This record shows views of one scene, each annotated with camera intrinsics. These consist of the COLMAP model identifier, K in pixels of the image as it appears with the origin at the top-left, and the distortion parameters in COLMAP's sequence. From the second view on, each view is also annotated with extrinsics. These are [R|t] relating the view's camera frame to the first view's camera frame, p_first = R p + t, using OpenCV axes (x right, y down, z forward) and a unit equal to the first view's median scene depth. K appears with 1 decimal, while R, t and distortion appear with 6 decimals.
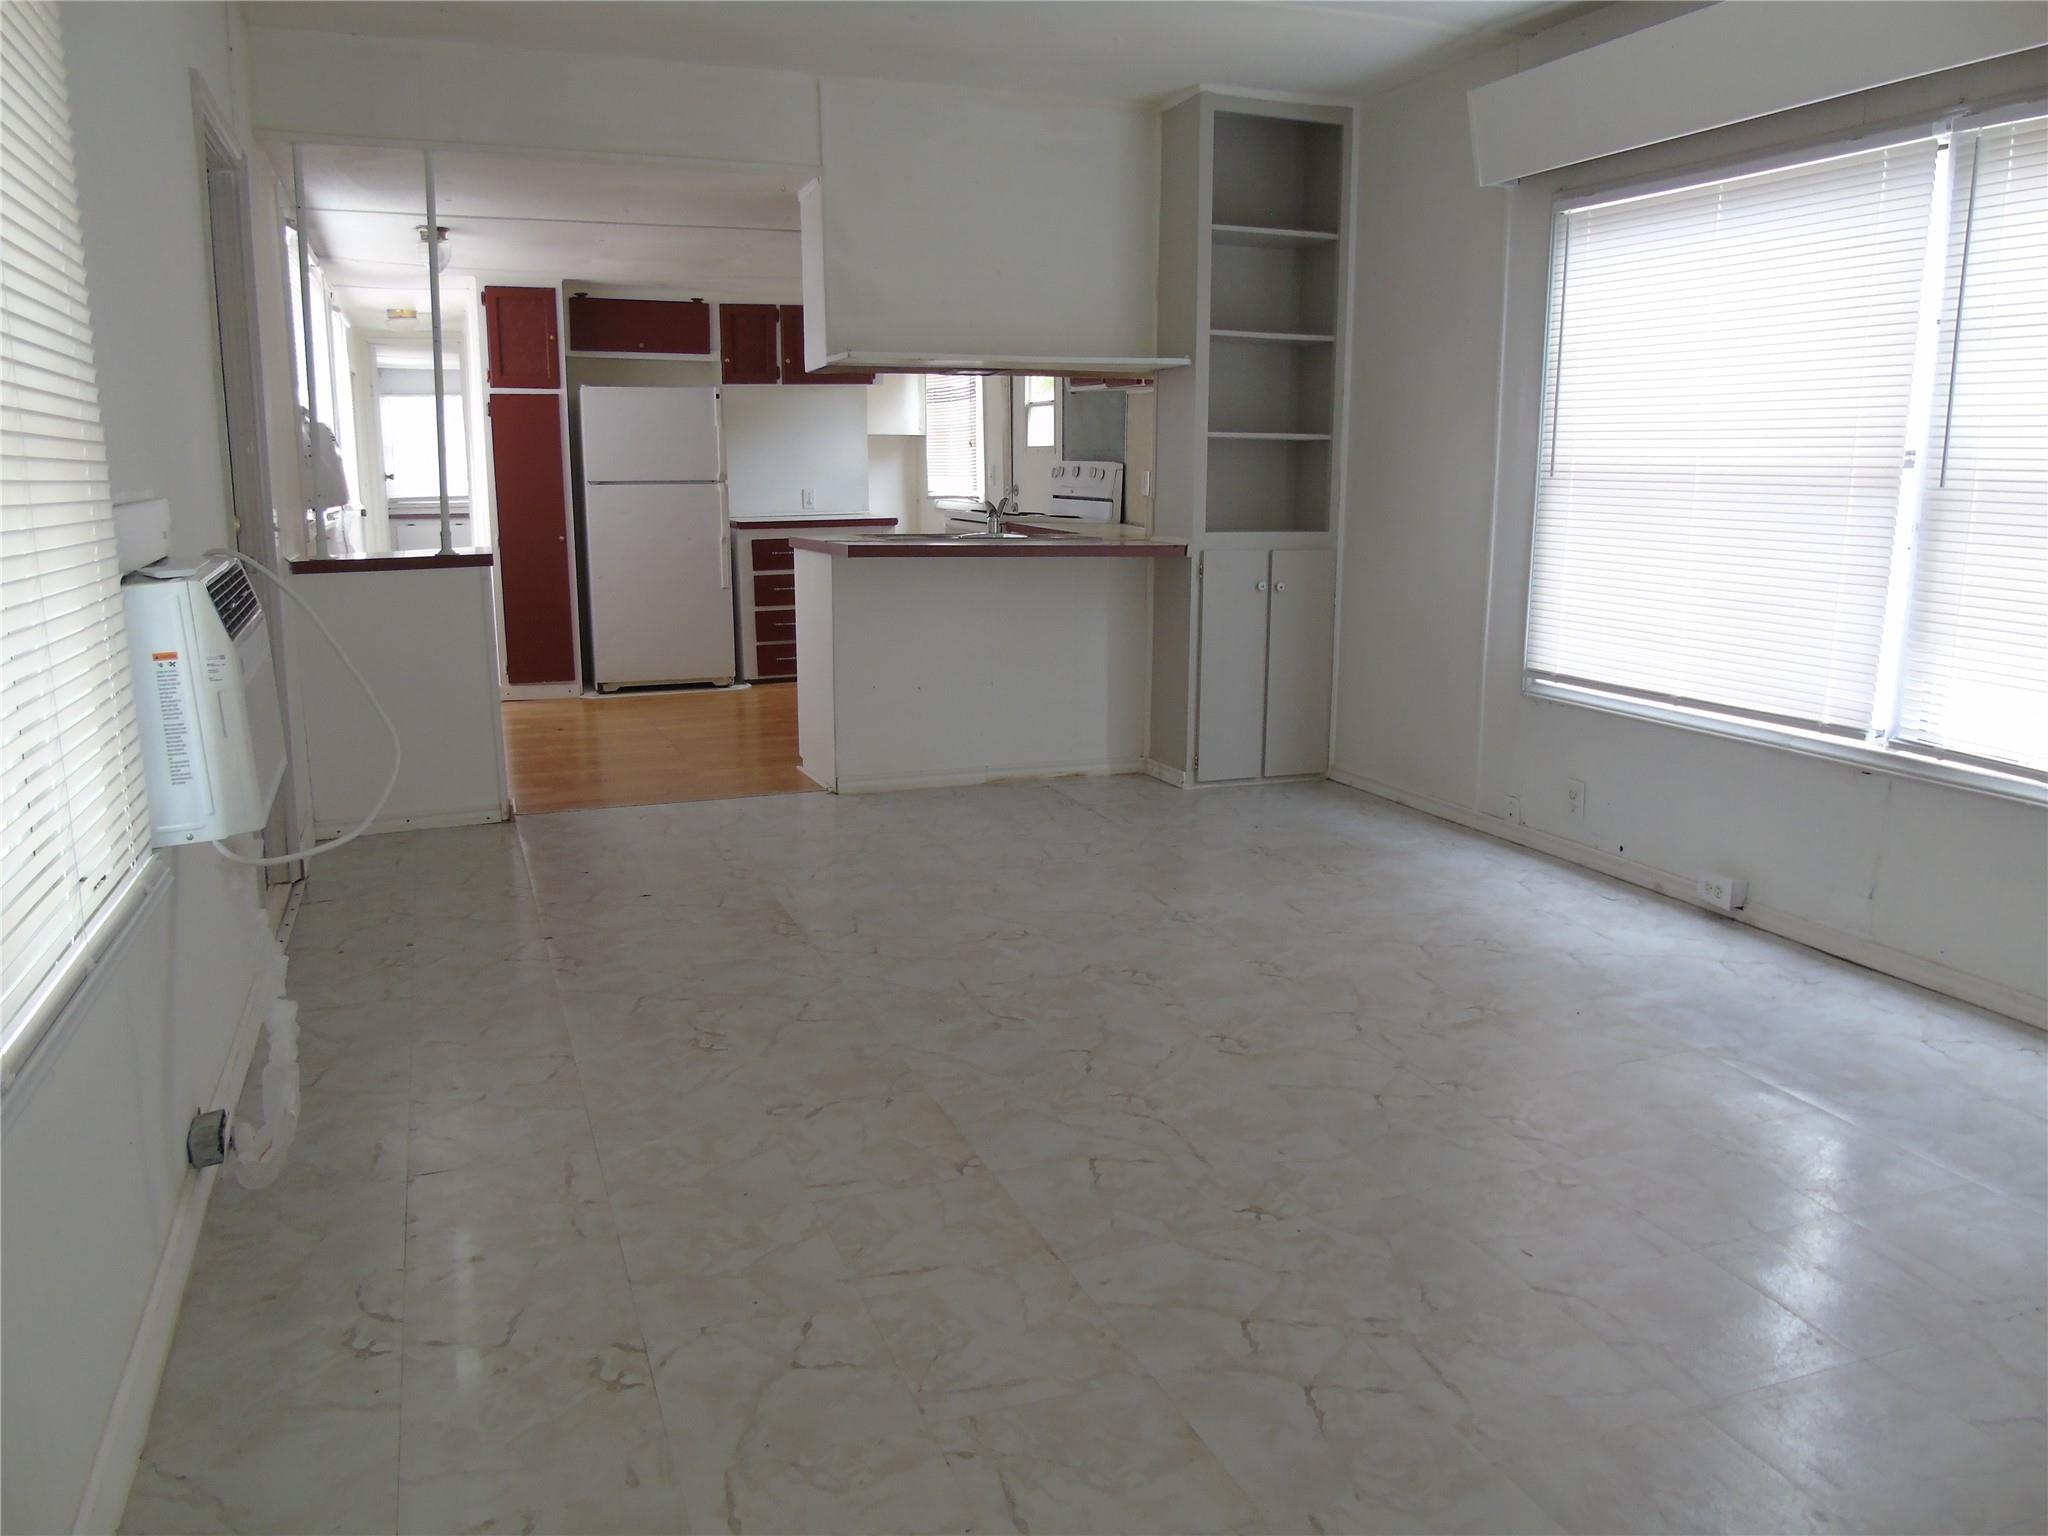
lens RADIAL K [[1526.8, 0, 1012.6], [0, 1526.8, 765.6], [0, 0, 1]] dist [-0.039581, 0.025717]
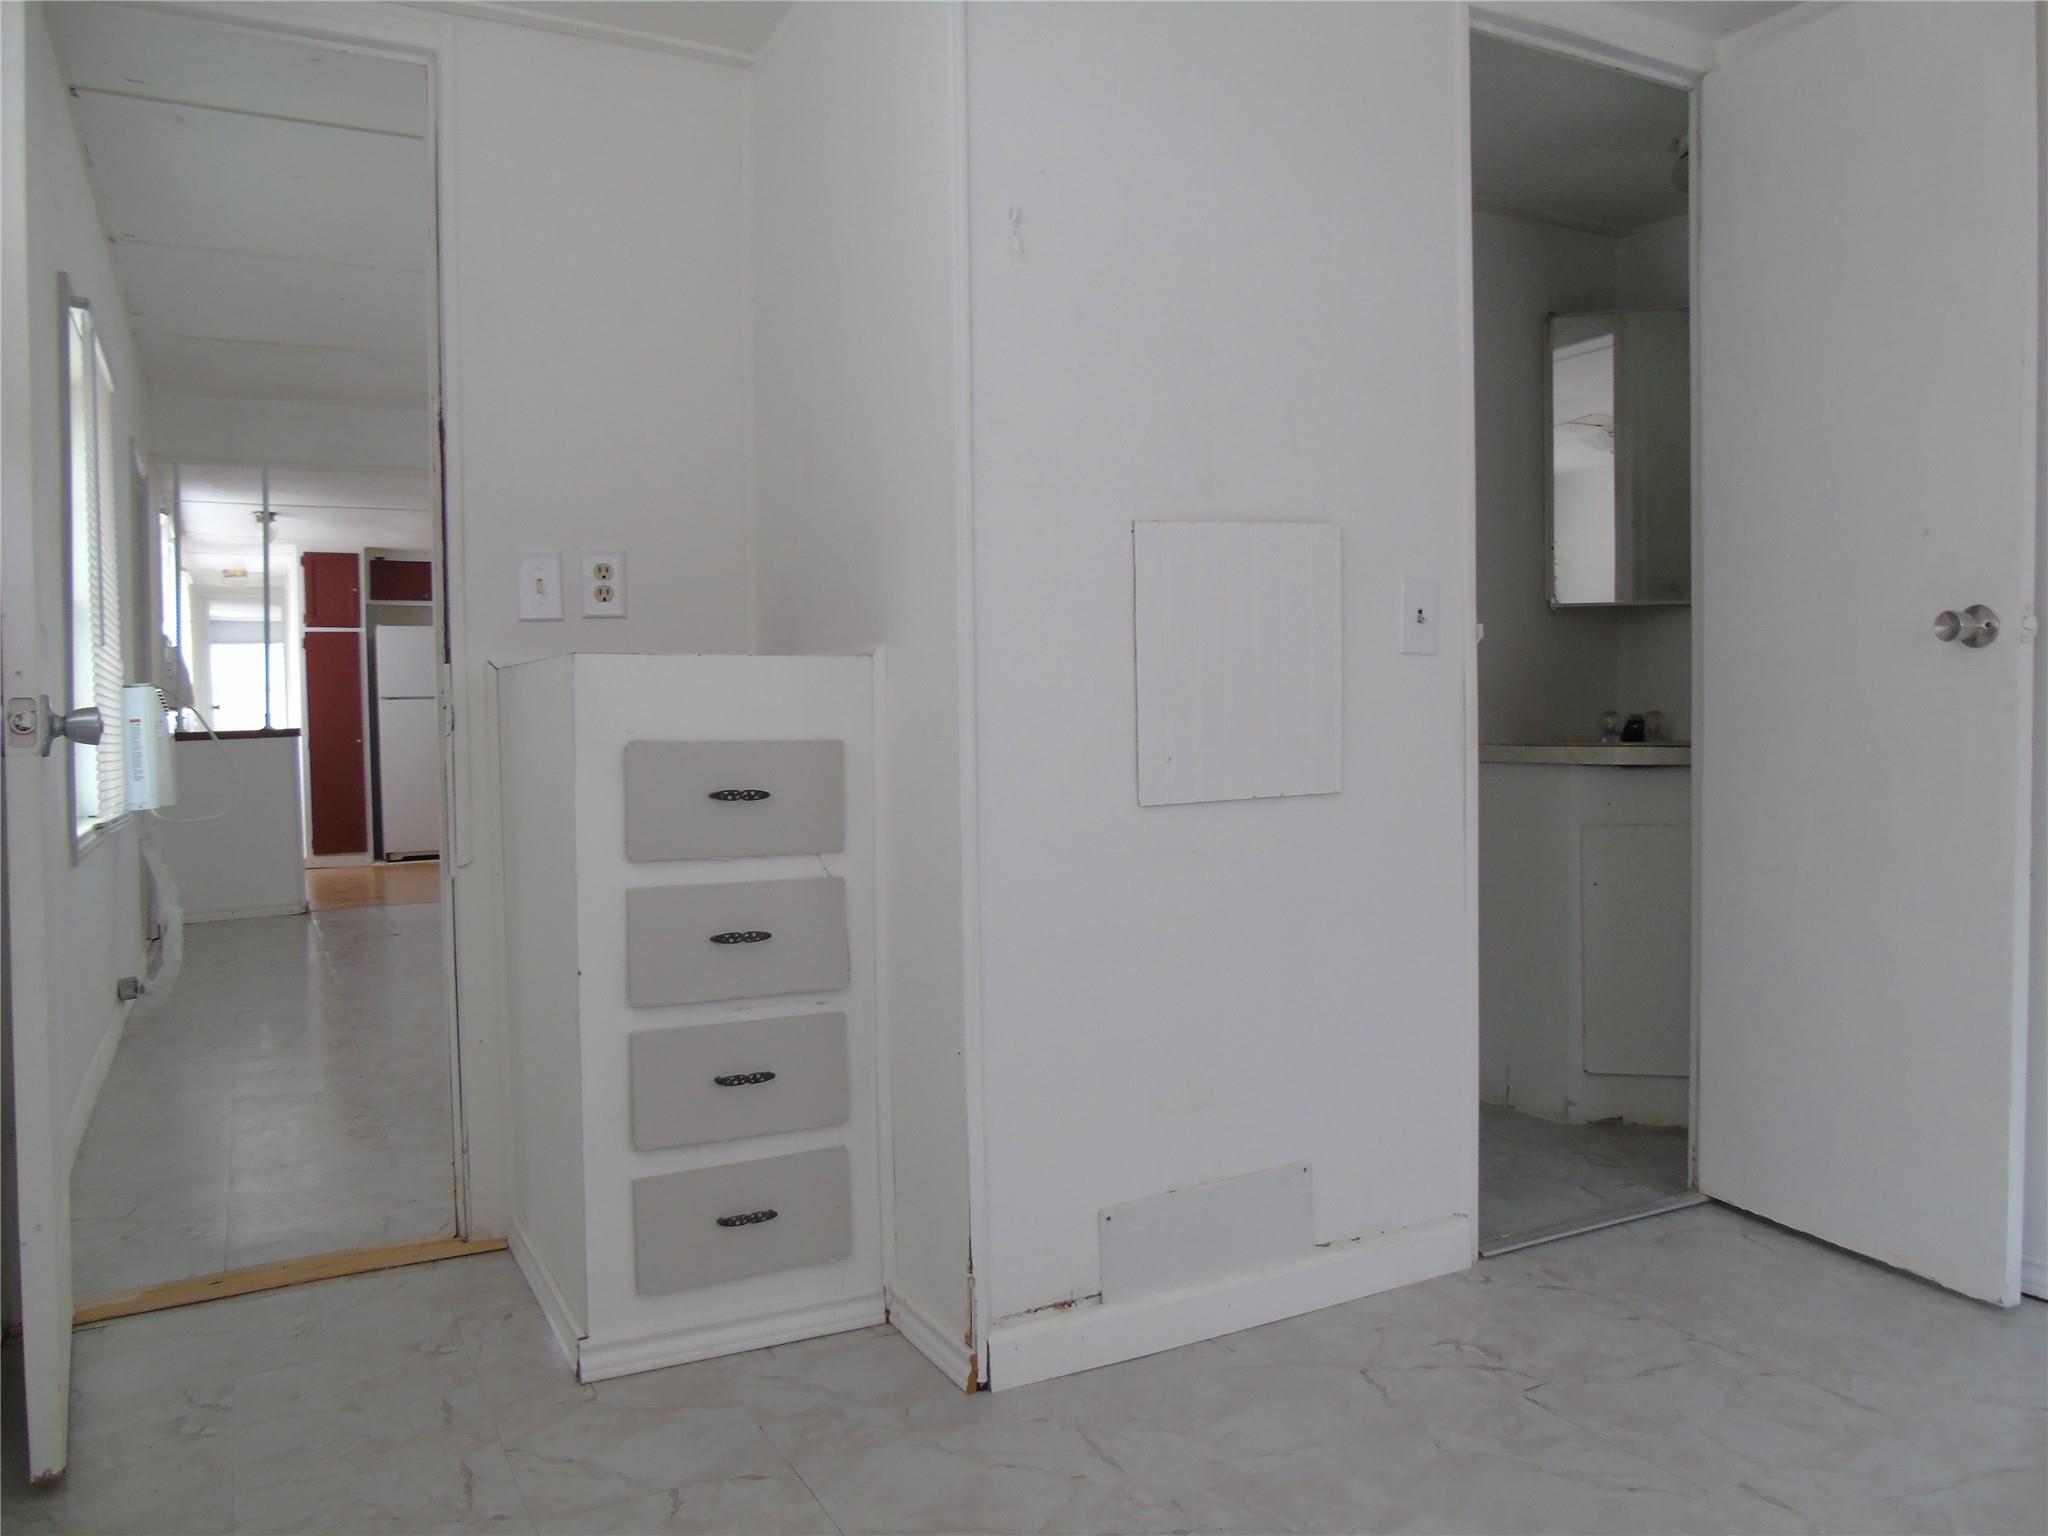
lens RADIAL K [[1526.8, 0, 1020.4], [0, 1526.8, 768.3], [0, 0, 1]] dist [-0.039581, 0.025717]
pose [[0.993543, -0.019605, 0.111749, 0.117567], [0.037376, 0.986533, -0.159232, 0.099730], [-0.107122, 0.162380, 0.980896, -0.321623]]
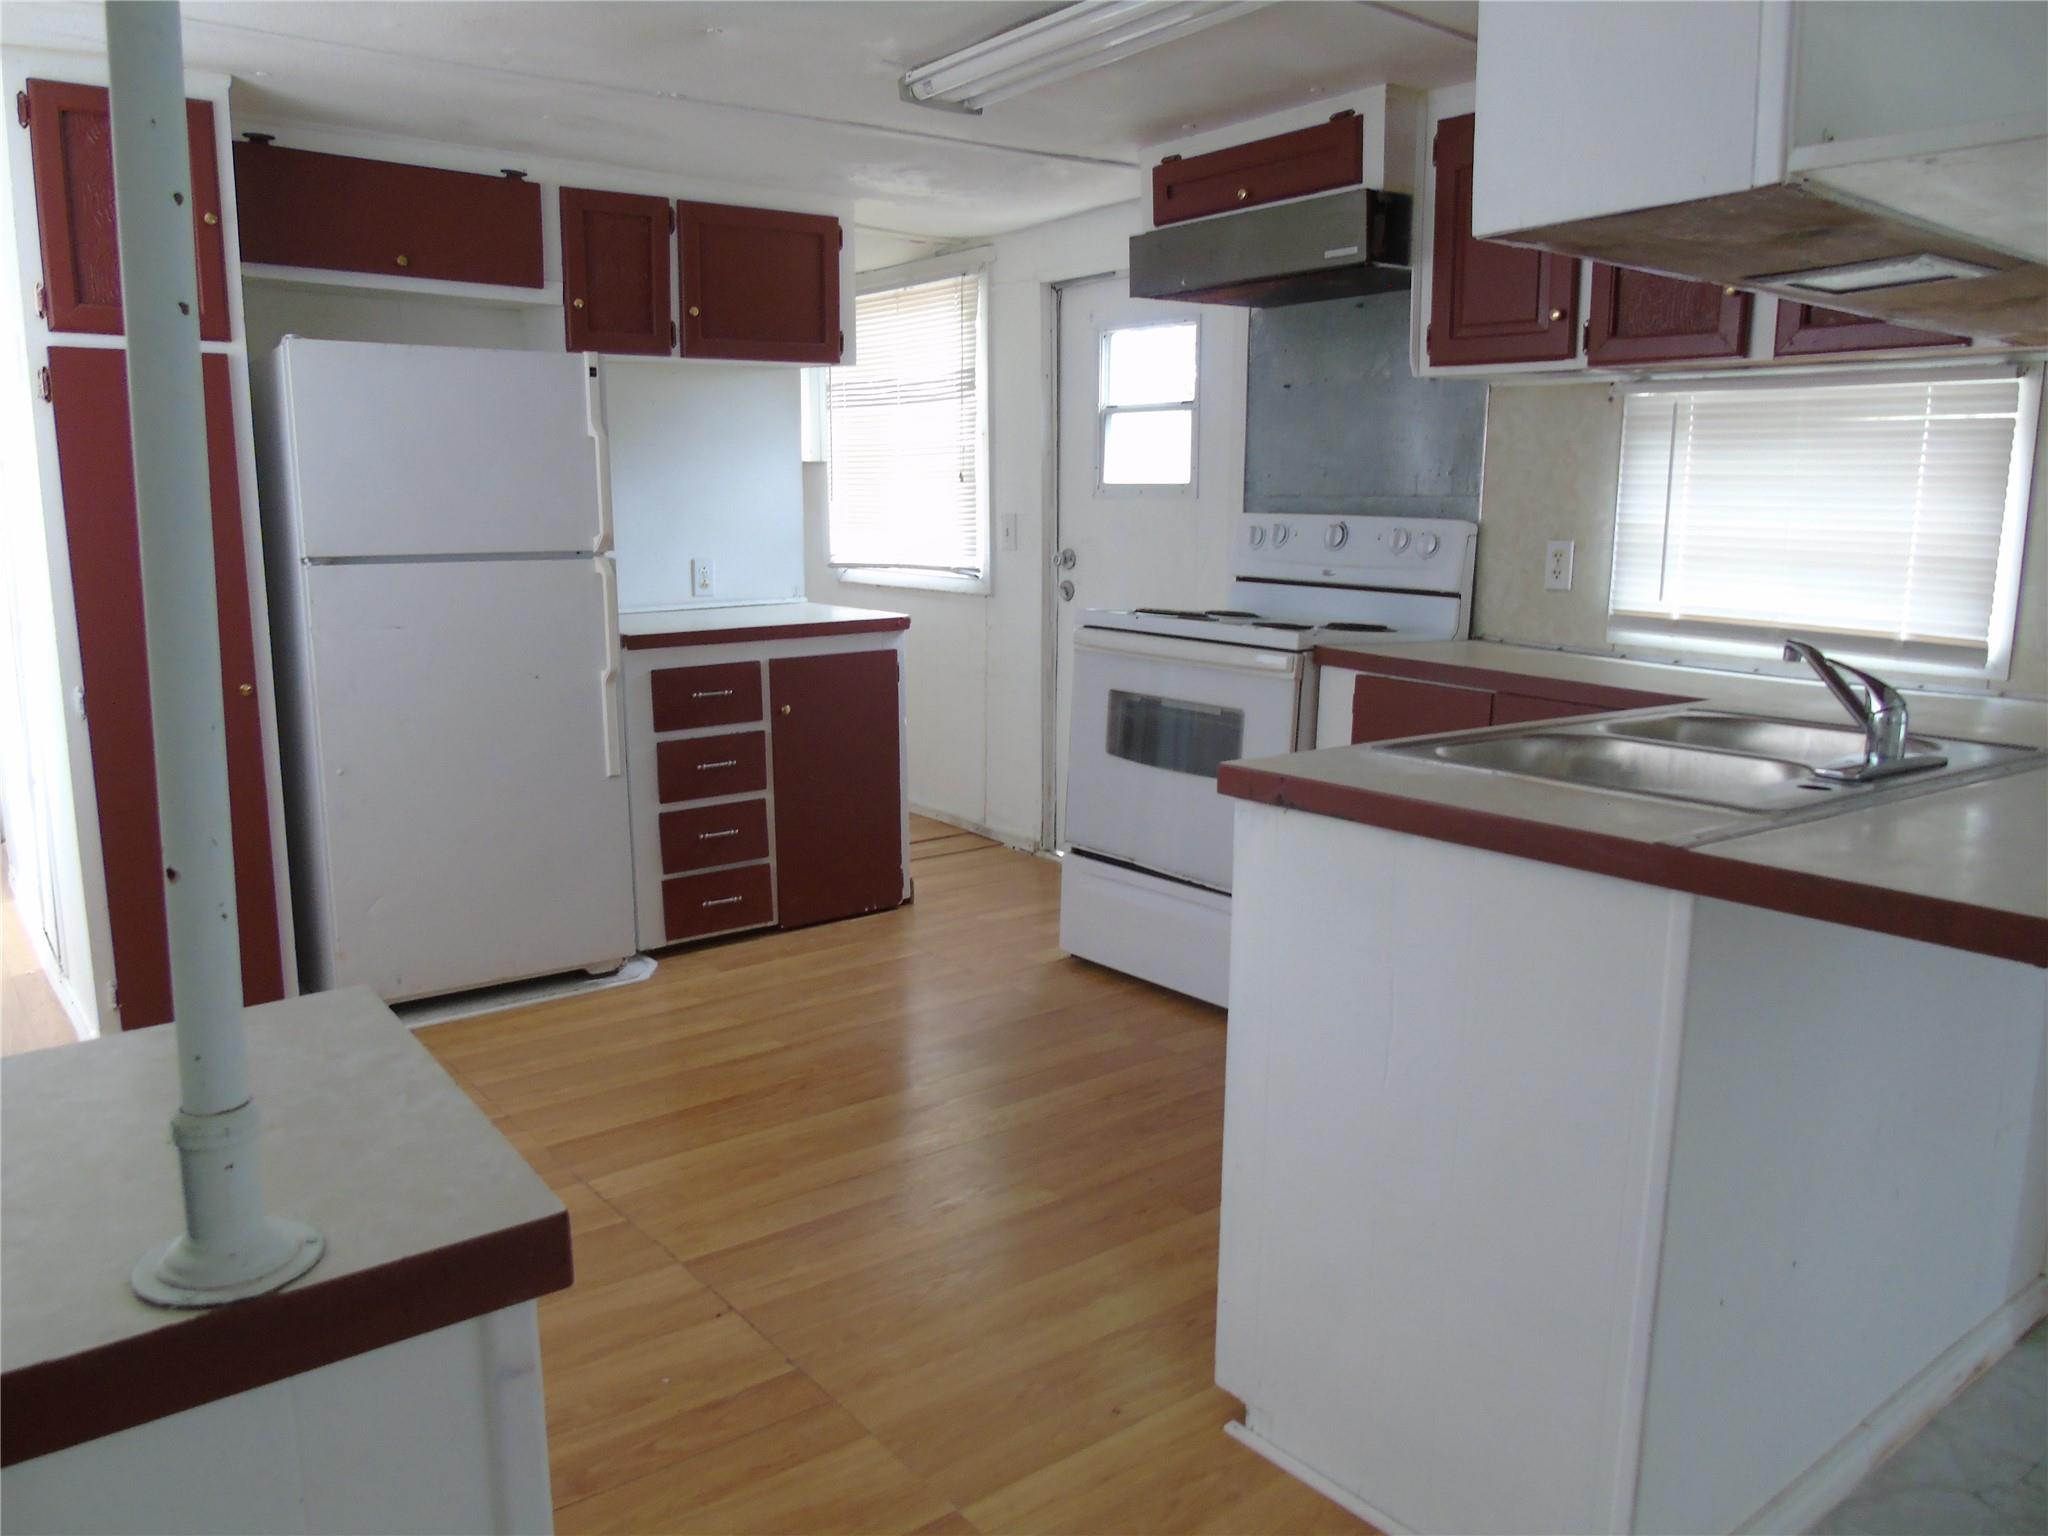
lens RADIAL K [[1526.8, 0, 1013.8], [0, 1526.8, 776.6], [0, 0, 1]] dist [-0.039581, 0.025717]
pose [[0.957253, -0.045634, 0.285631, -0.207397], [0.049024, 0.998786, -0.004727, -0.109386], [-0.285068, 0.018528, 0.958328, 0.514488]]
